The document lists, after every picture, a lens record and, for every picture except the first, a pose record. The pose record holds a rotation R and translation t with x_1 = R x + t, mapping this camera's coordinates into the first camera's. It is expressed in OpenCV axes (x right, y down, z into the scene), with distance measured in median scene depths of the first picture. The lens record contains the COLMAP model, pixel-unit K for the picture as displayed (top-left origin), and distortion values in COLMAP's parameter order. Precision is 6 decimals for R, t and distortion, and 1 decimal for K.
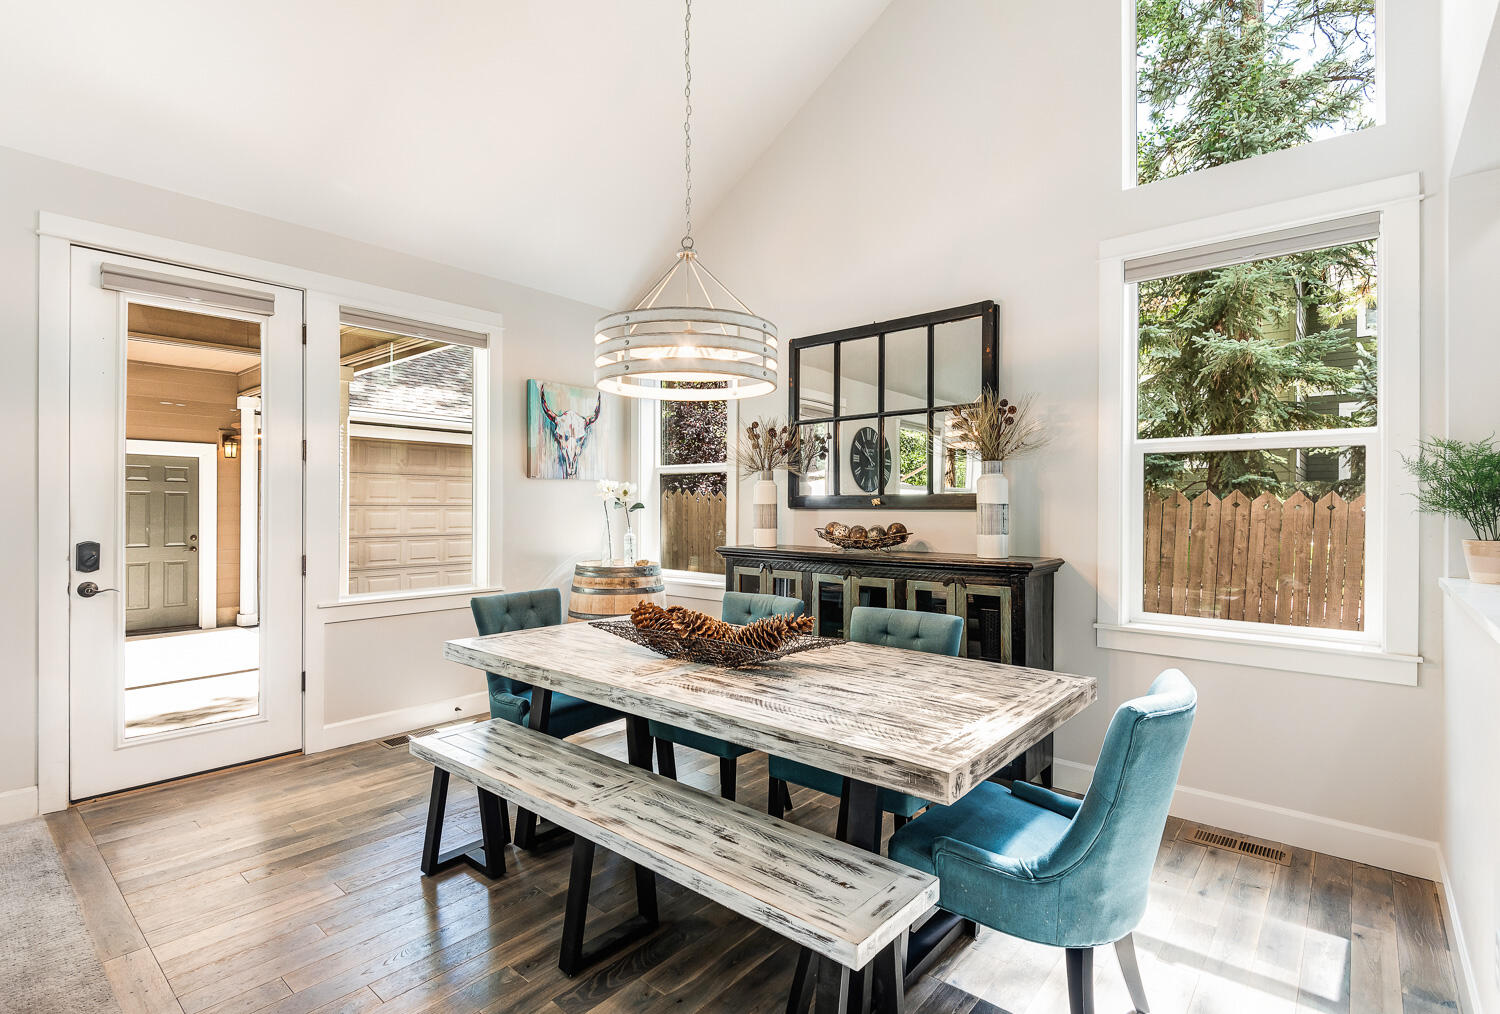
lens RADIAL K [[715.3, 0, 716.6], [0, 715.3, 508.4], [0, 0, 1]] dist [0.009335, -0.001133]
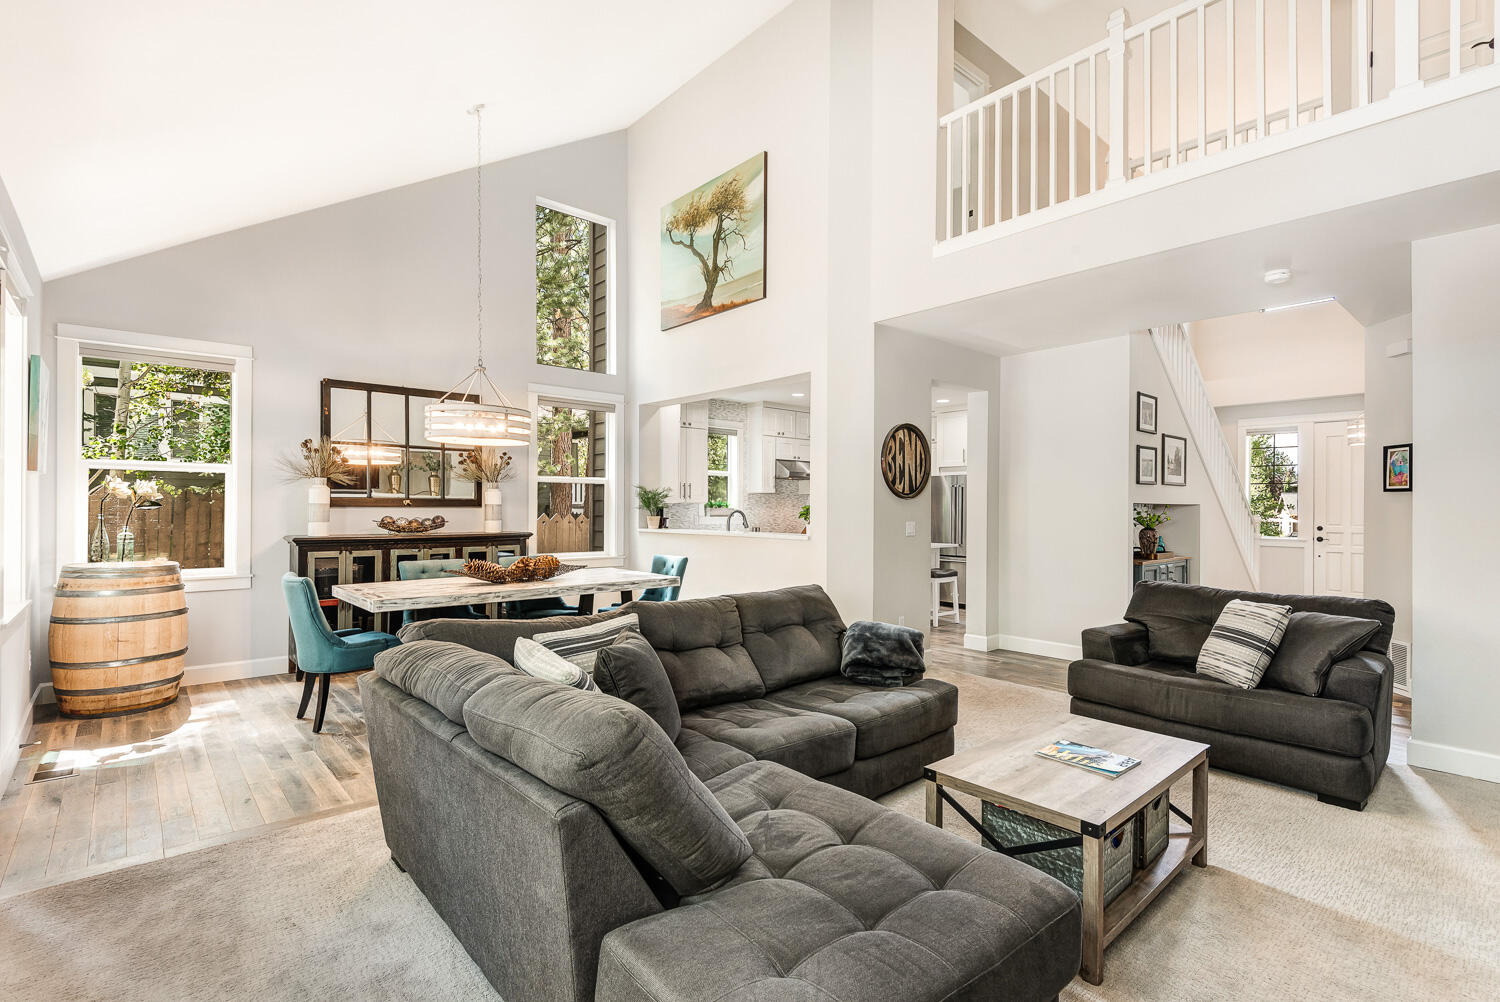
lens RADIAL K [[701.7, 0, 758.5], [0, 701.7, 506.8], [0, 0, 1]] dist [-0.001231, -0.000614]
pose [[0.117353, 0.002697, 0.993087, -1.224213], [0.000415, 0.999996, -0.002765, 0.004399], [-0.993090, 0.000737, 0.117352, 0.062415]]
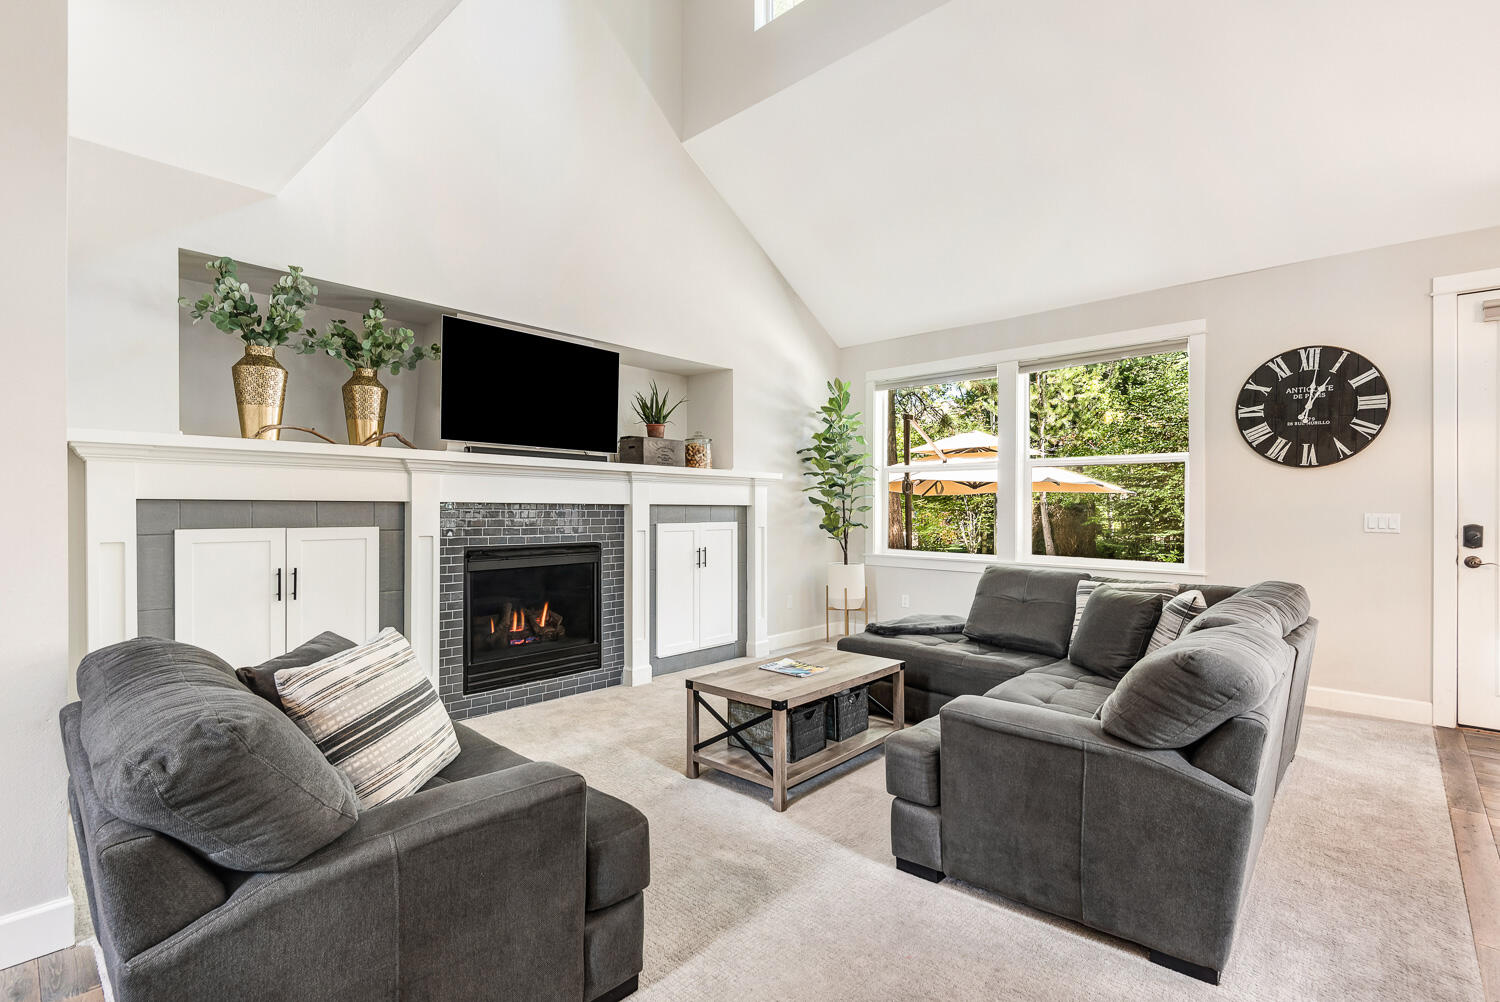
lens RADIAL K [[701.7, 0, 758.5], [0, 701.7, 506.8], [0, 0, 1]] dist [-0.001231, -0.000614]
pose [[-0.010363, -0.006735, -0.999924, 0.299358], [-0.005325, 0.999964, -0.006681, 0.024429], [0.999932, 0.005256, -0.010399, -0.195941]]
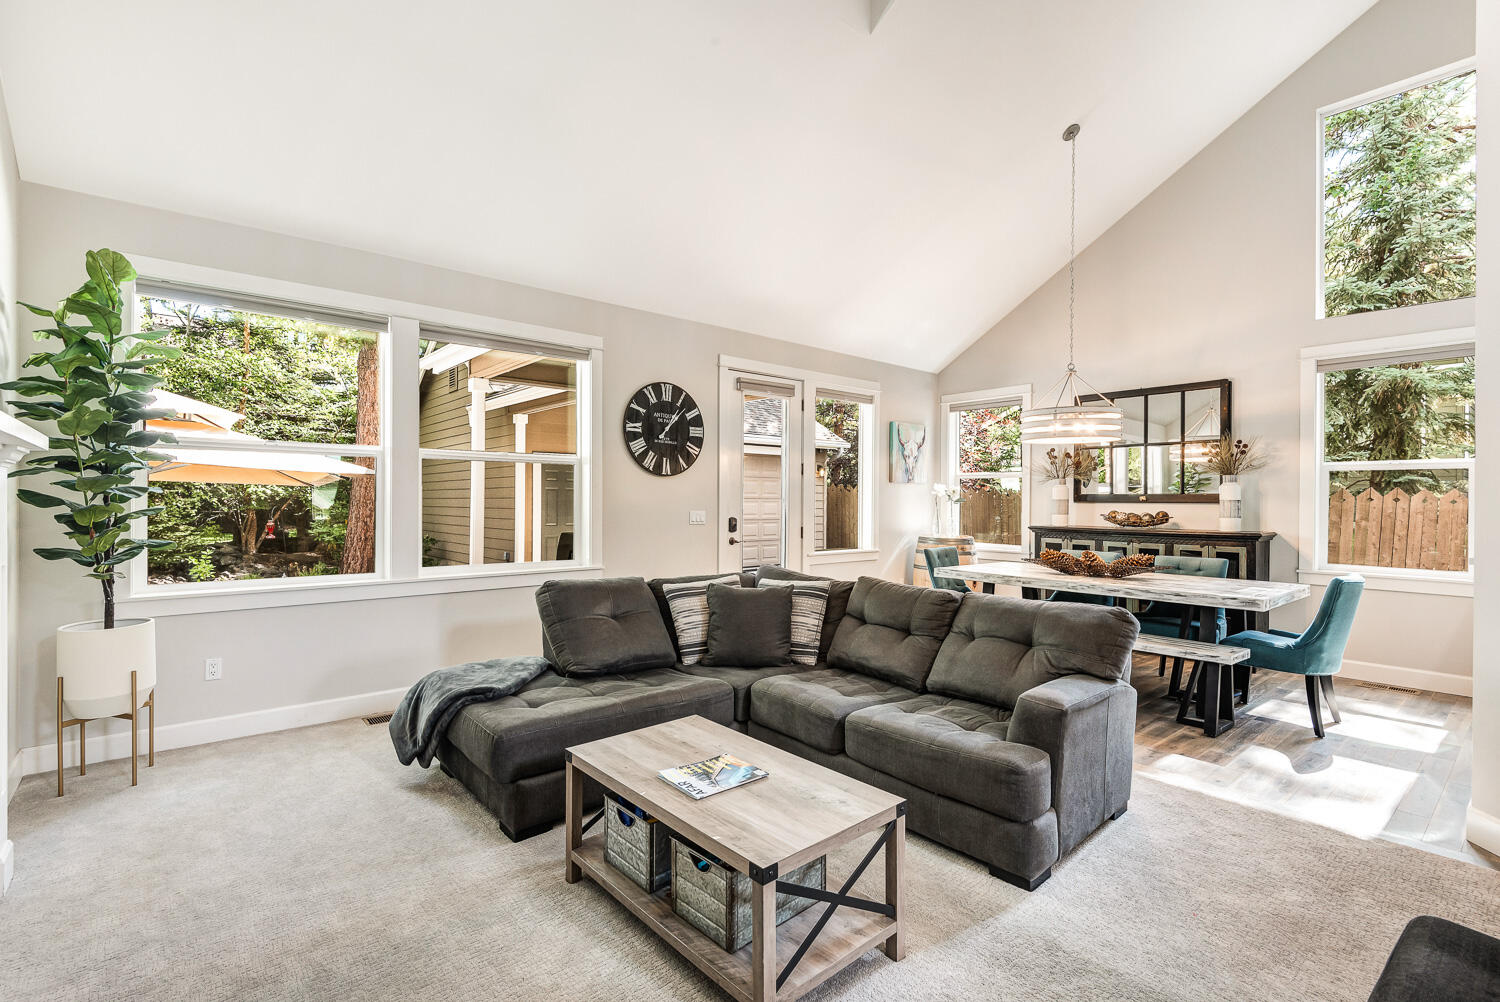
lens RADIAL K [[688.1, 0, 730.0], [0, 688.1, 503.8], [0, 0, 1]] dist [0.000334, -0.000032]
pose [[0.988791, 0.003486, -0.149268, -0.481669], [-0.002854, 0.999986, 0.004446, -0.000936], [0.149281, -0.003970, 0.988787, -0.704387]]
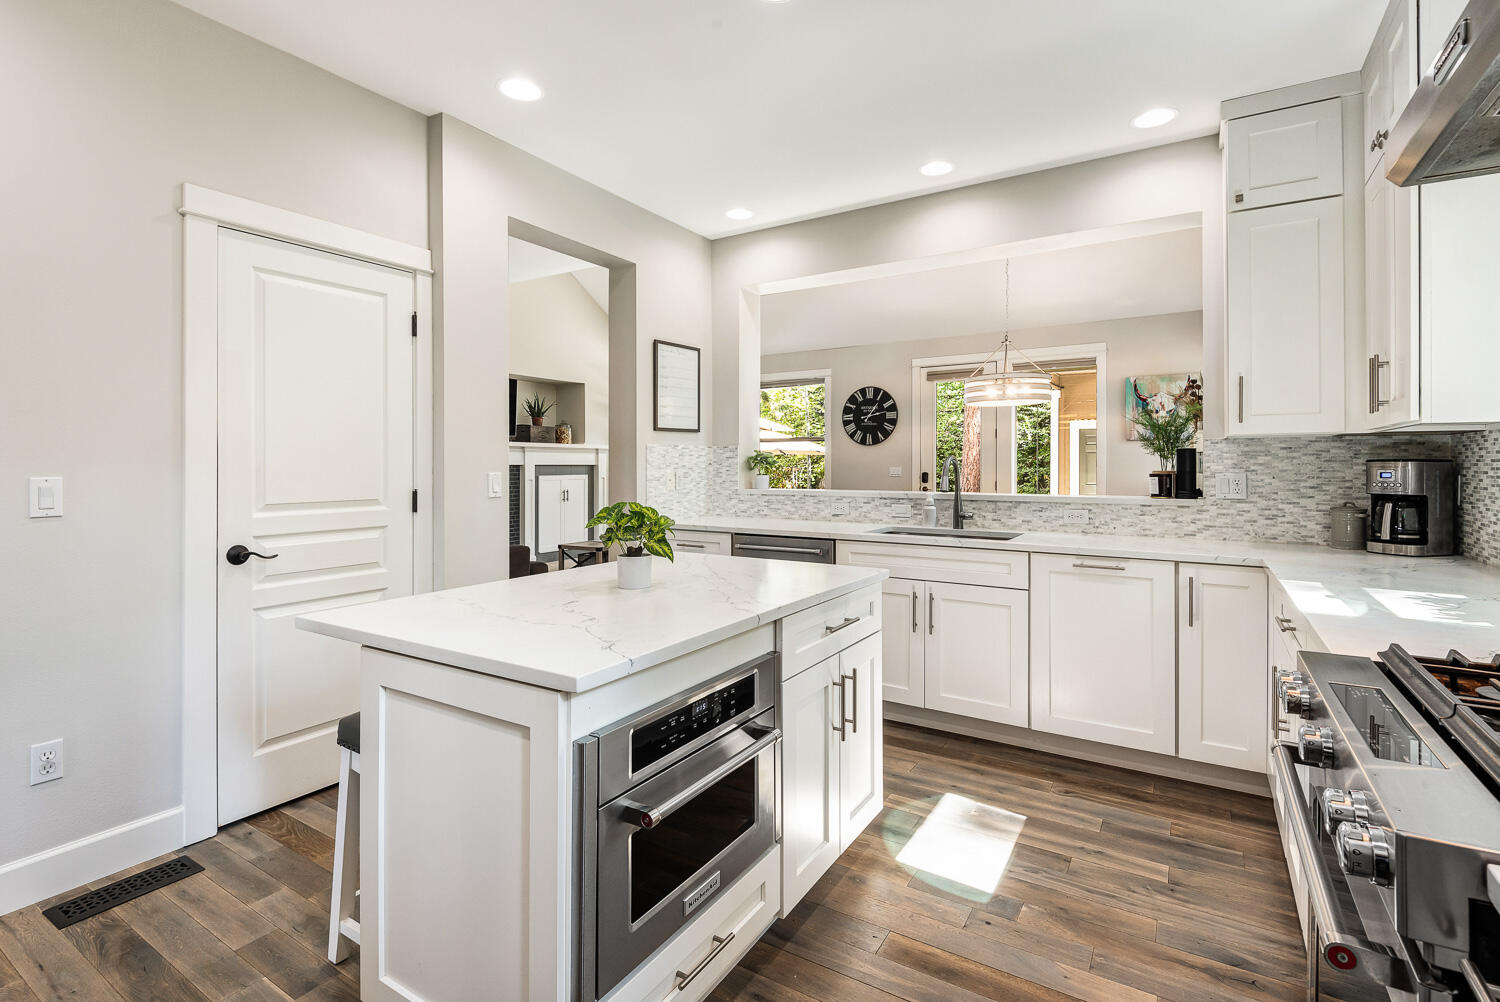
lens RADIAL K [[708.2, 0, 749.5], [0, 708.2, 465.4], [0, 0, 1]] dist [0.031158, -0.000106]
pose [[0.168901, -0.001722, -0.985632, 1.403217], [0.002199, 0.999997, -0.001370, 0.018183], [0.985631, -0.001936, 0.168904, -0.114745]]
